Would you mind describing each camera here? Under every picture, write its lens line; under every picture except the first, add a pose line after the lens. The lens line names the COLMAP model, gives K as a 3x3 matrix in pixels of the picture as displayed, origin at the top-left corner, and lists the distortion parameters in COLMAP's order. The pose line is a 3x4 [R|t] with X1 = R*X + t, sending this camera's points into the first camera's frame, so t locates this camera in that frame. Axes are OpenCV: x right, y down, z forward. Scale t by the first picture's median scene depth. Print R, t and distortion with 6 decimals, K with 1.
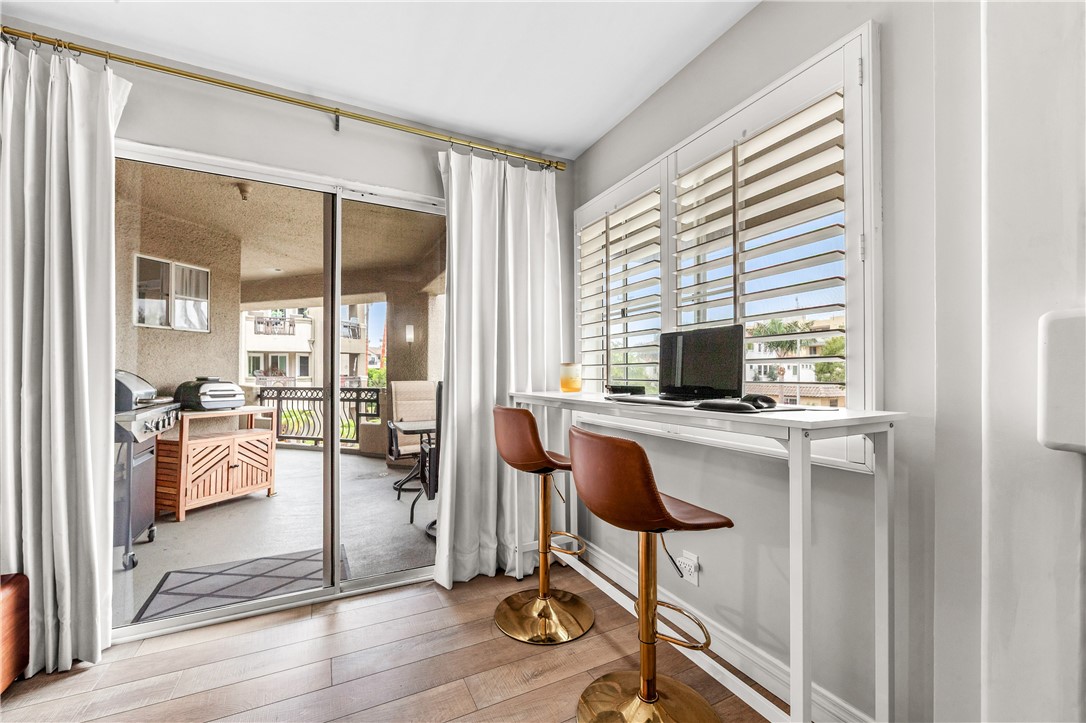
lens RADIAL K [[432.4, 0, 531.6], [0, 432.4, 374.2], [0, 0, 1]] dist [-0.008476, -0.000088]
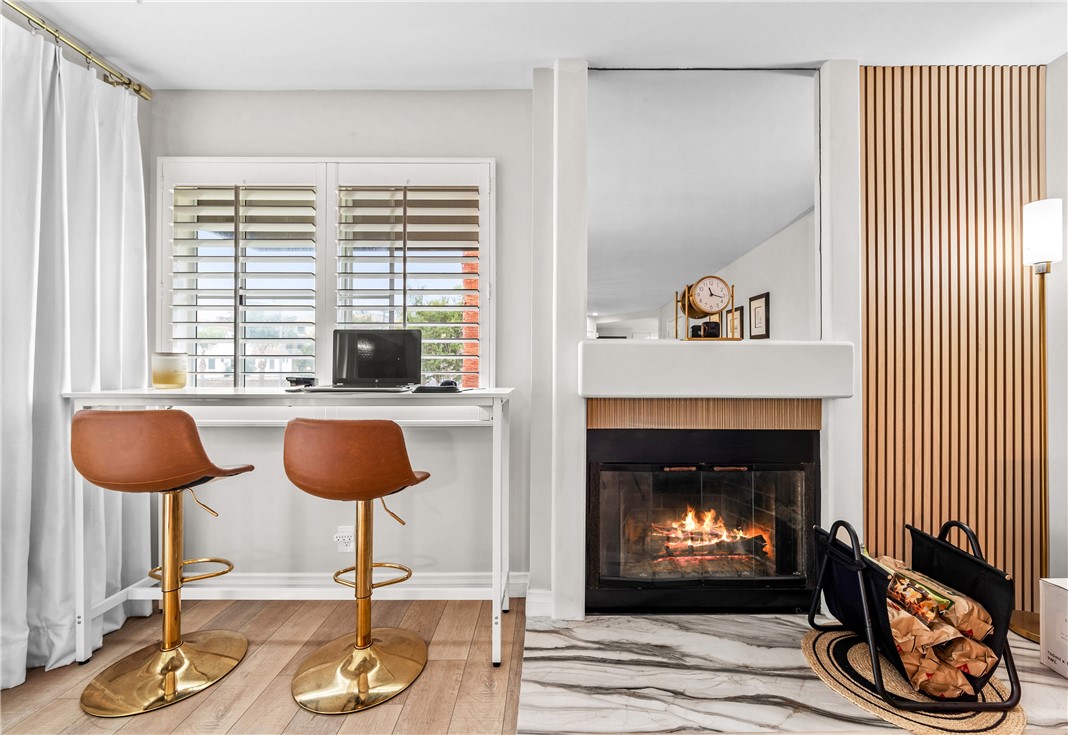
lens RADIAL K [[463.7, 0, 536.2], [0, 463.7, 370.3], [0, 0, 1]] dist [-0.009639, -0.000136]
pose [[0.431673, -0.002991, 0.902025, -0.506893], [-0.001359, 0.999991, 0.003966, 0.004477], [-0.902029, -0.002938, 0.431665, 0.036689]]
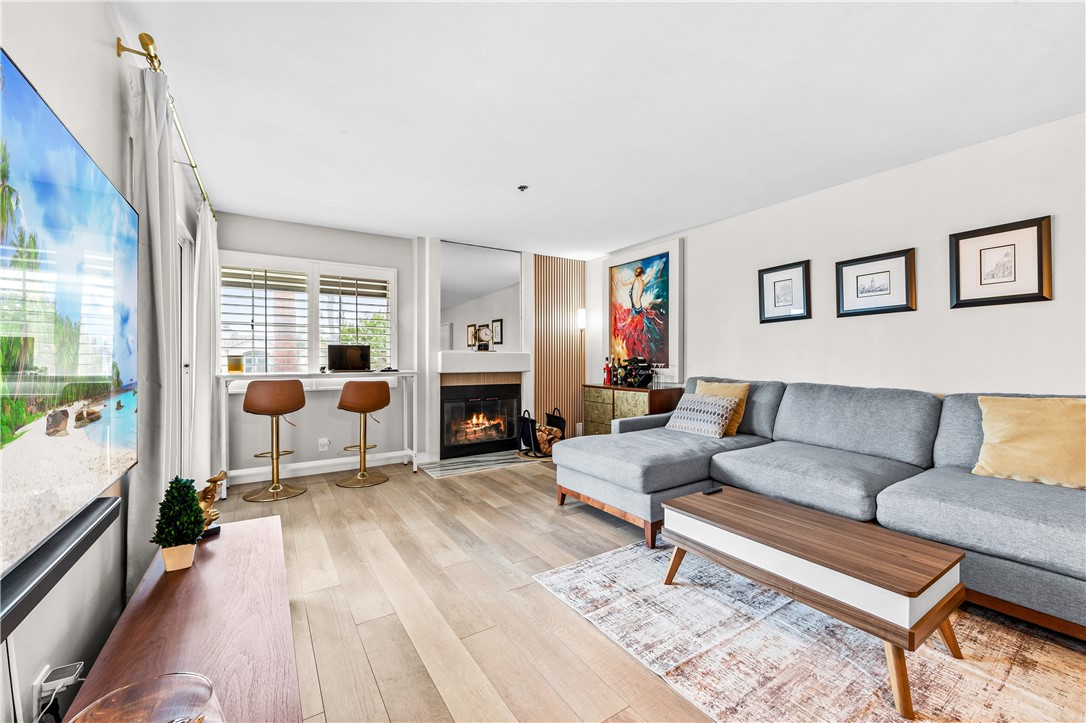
lens RADIAL K [[432.4, 0, 543.6], [0, 432.4, 357.4], [0, 0, 1]] dist [-0.008476, -0.000088]
pose [[-0.125695, -0.002622, 0.992065, -2.139675], [-0.004265, 0.999989, 0.002102, -0.030532], [-0.992060, -0.003967, -0.125705, 0.117258]]
